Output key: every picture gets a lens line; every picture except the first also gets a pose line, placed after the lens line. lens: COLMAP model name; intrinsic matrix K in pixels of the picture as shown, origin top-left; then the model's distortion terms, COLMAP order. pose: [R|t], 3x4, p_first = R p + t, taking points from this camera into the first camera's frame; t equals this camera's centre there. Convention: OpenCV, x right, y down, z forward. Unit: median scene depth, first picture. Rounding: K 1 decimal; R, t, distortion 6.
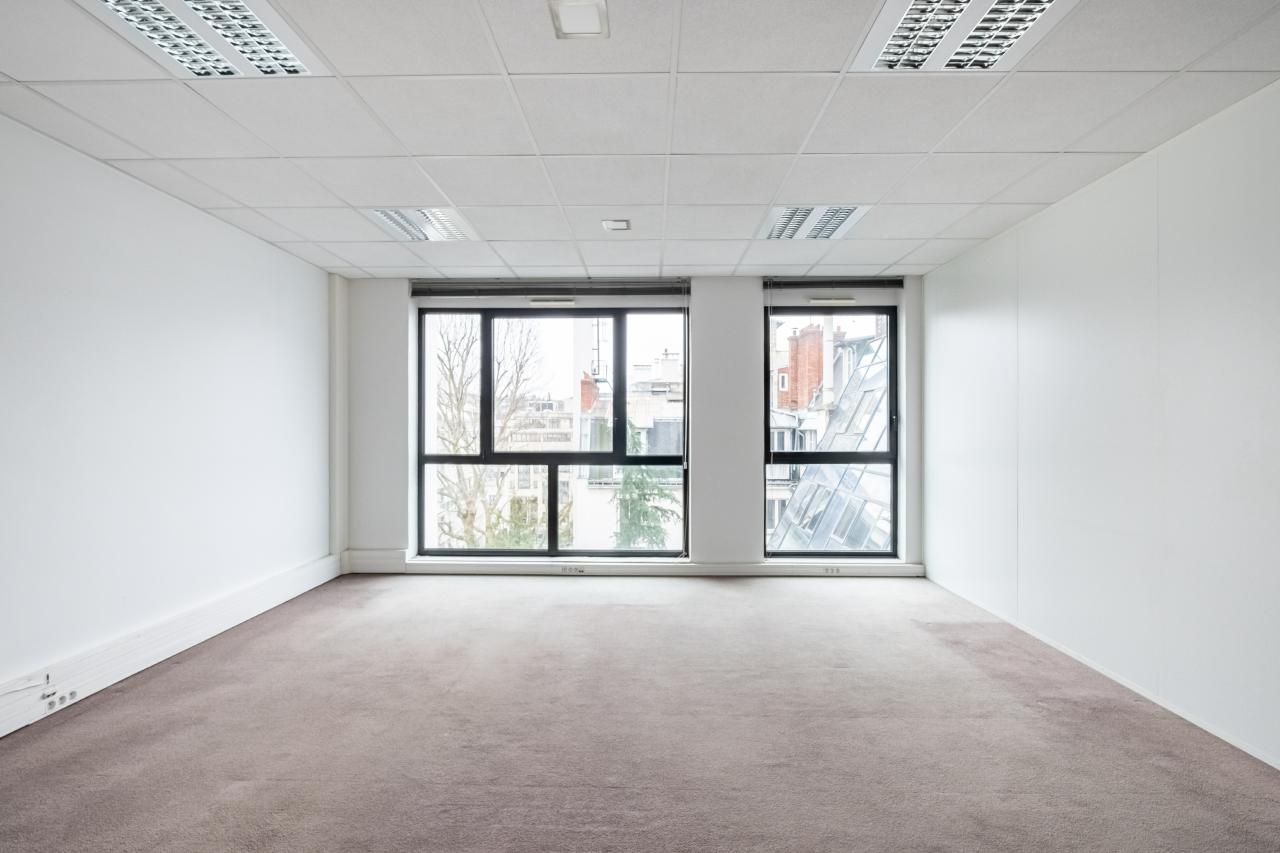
lens RADIAL K [[579.3, 0, 640.0], [0, 579.3, 426.5], [0, 0, 1]] dist [-0.004272, -0.000763]
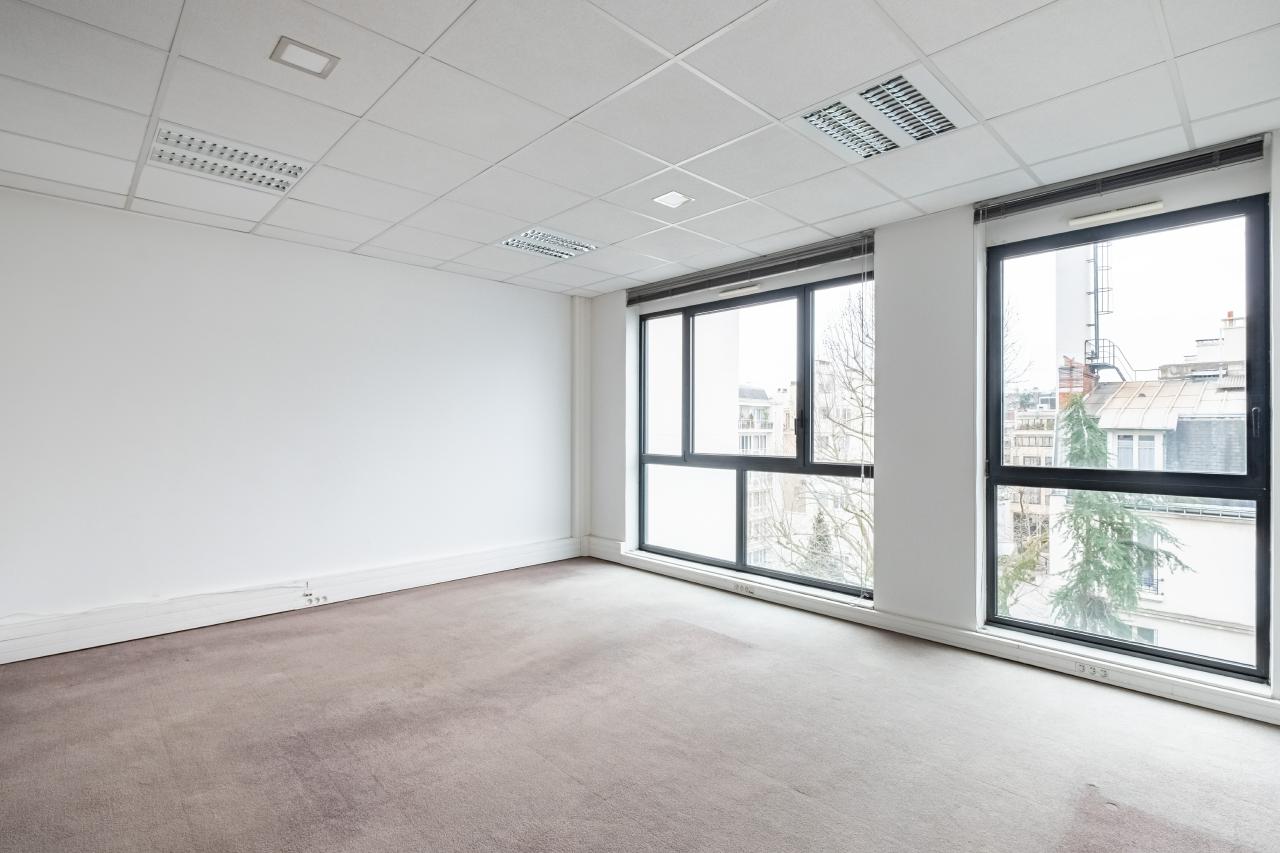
lens RADIAL K [[606.0, 0, 640.0], [0, 606.0, 426.5], [0, 0, 1]] dist [0.002046, -0.000788]
pose [[0.715876, -0.000654, -0.698227, 0.402795], [-0.000780, 0.999998, -0.001737, 0.000433], [0.698227, 0.001788, 0.715874, 0.215536]]
